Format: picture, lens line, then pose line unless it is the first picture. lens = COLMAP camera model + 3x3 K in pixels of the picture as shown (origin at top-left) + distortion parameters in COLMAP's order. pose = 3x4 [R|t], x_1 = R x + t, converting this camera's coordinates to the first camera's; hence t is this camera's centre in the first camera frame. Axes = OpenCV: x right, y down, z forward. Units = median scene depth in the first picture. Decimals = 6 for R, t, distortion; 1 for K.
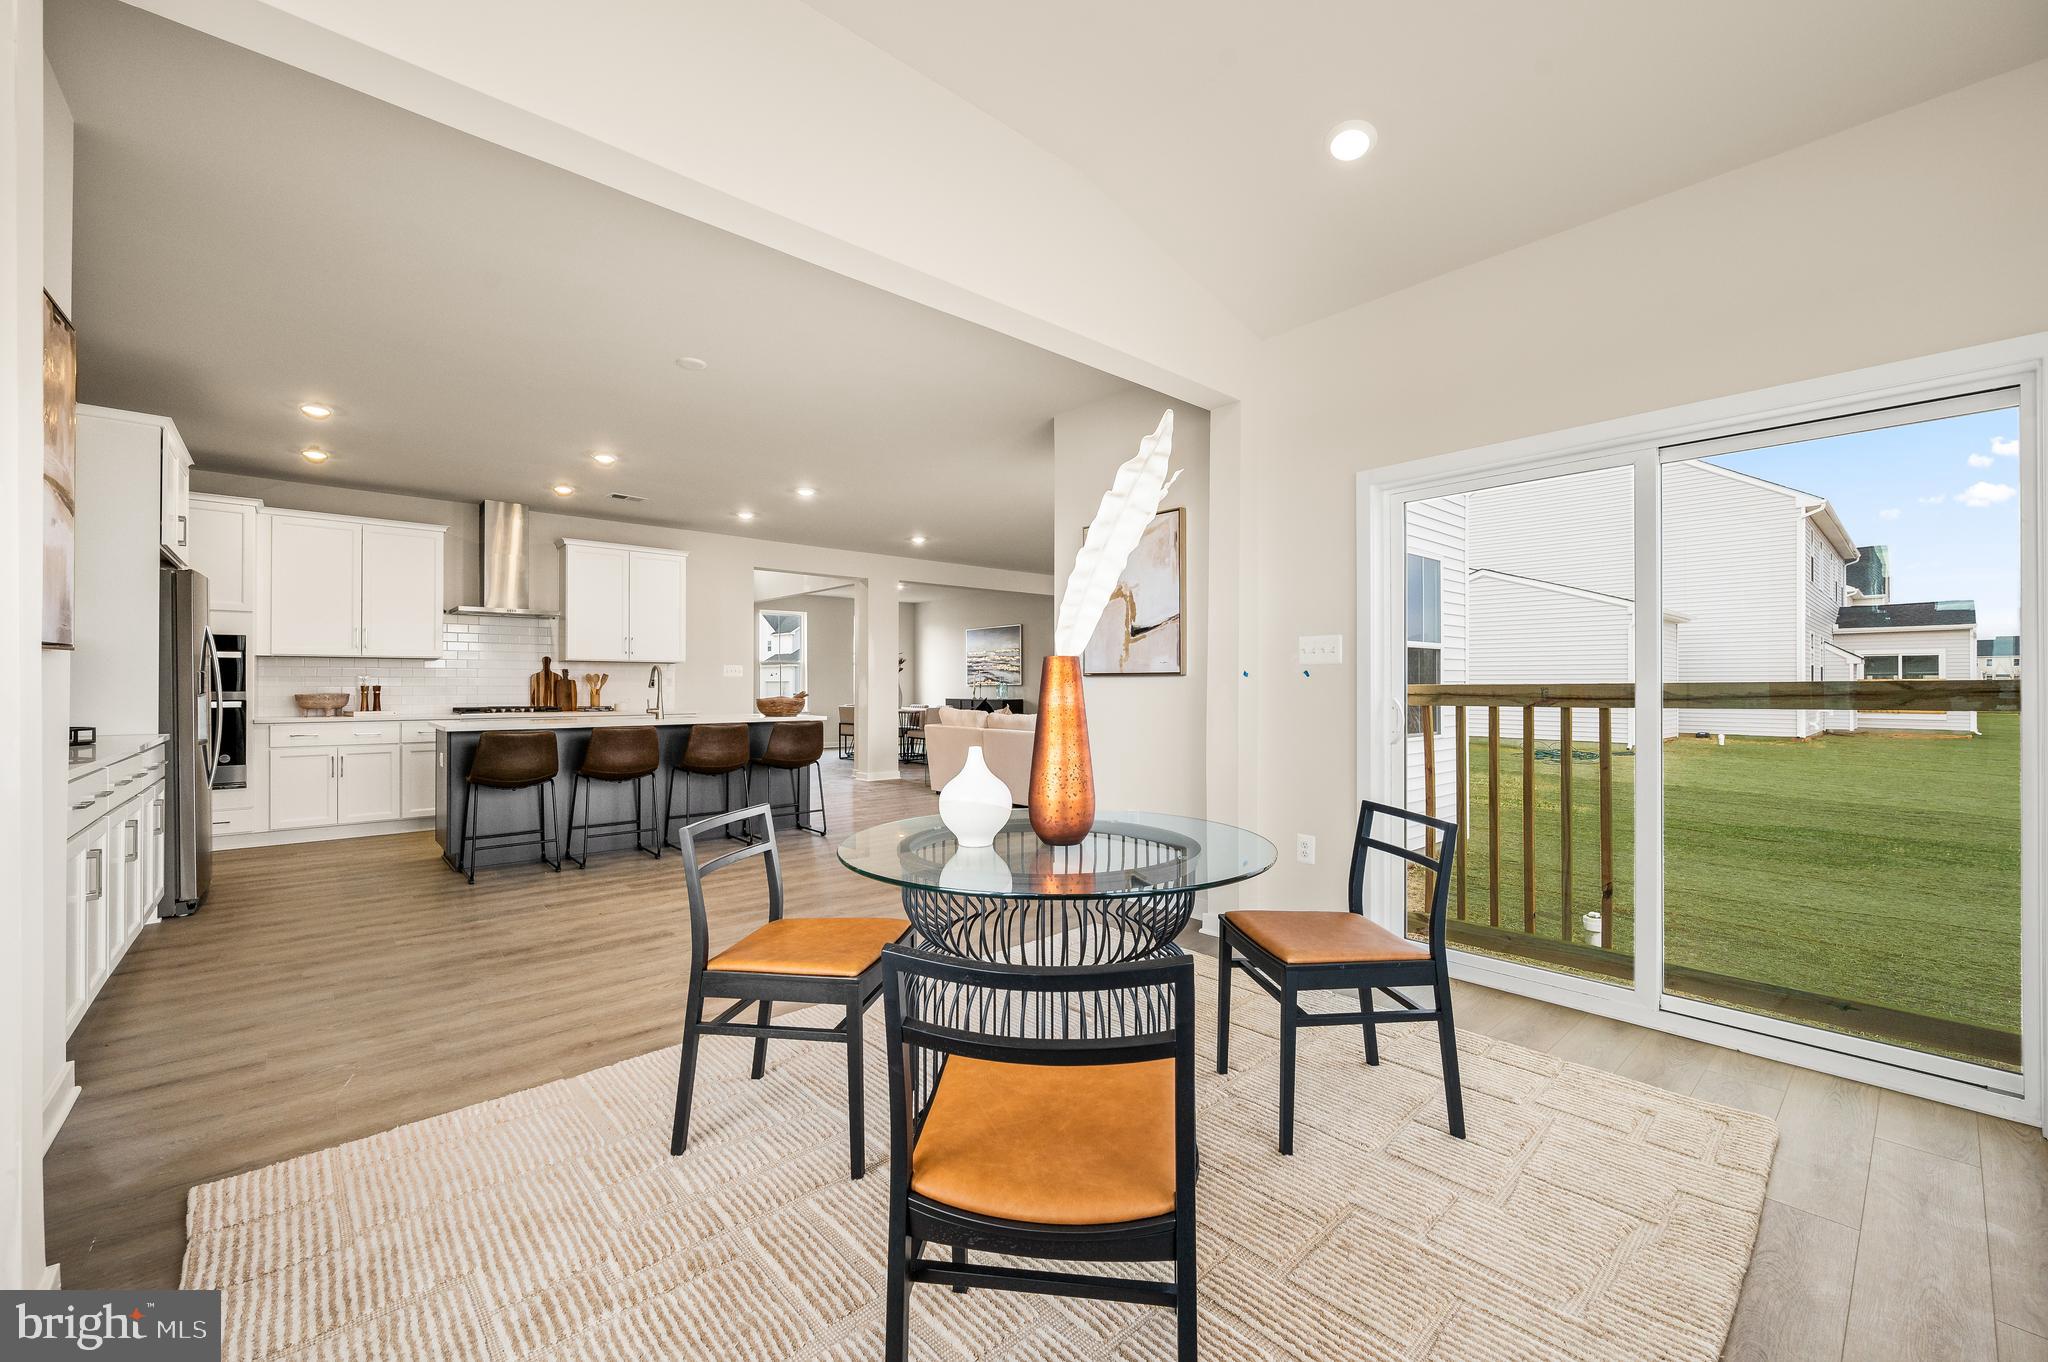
lens RADIAL K [[815.8, 0, 1024.8], [0, 815.8, 684.1], [0, 0, 1]] dist [-0.001157, -0.000171]
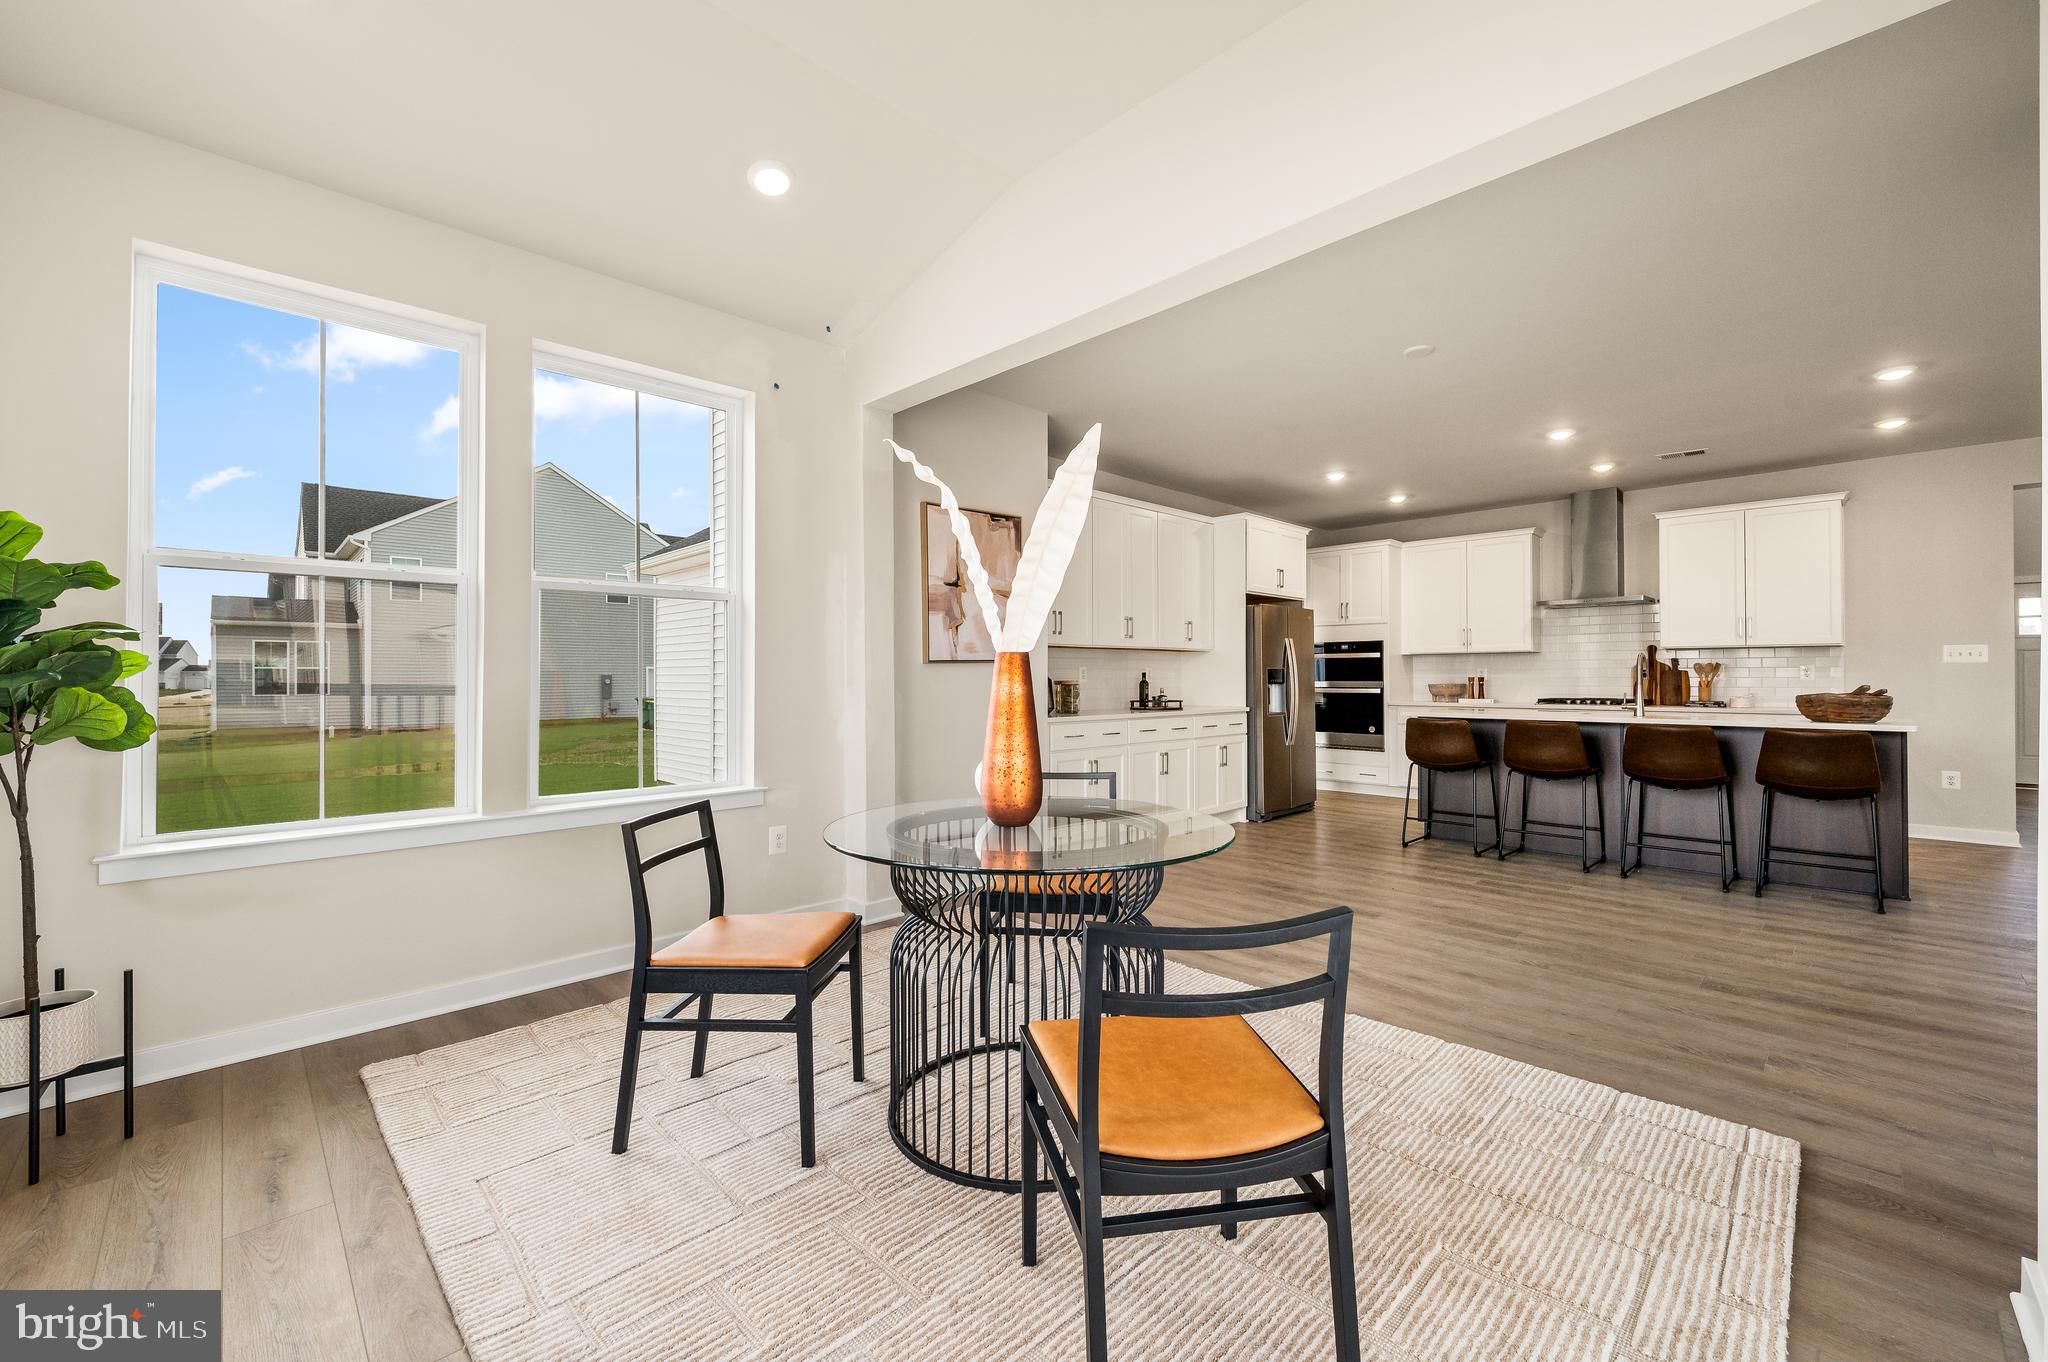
lens RADIAL K [[815.8, 0, 1024.8], [0, 815.8, 684.1], [0, 0, 1]] dist [-0.001157, -0.000171]
pose [[0.052756, 0.007775, -0.998577, 0.302855], [0.005510, 0.999952, 0.008077, -0.001063], [0.998592, -0.005929, 0.052710, 0.257399]]
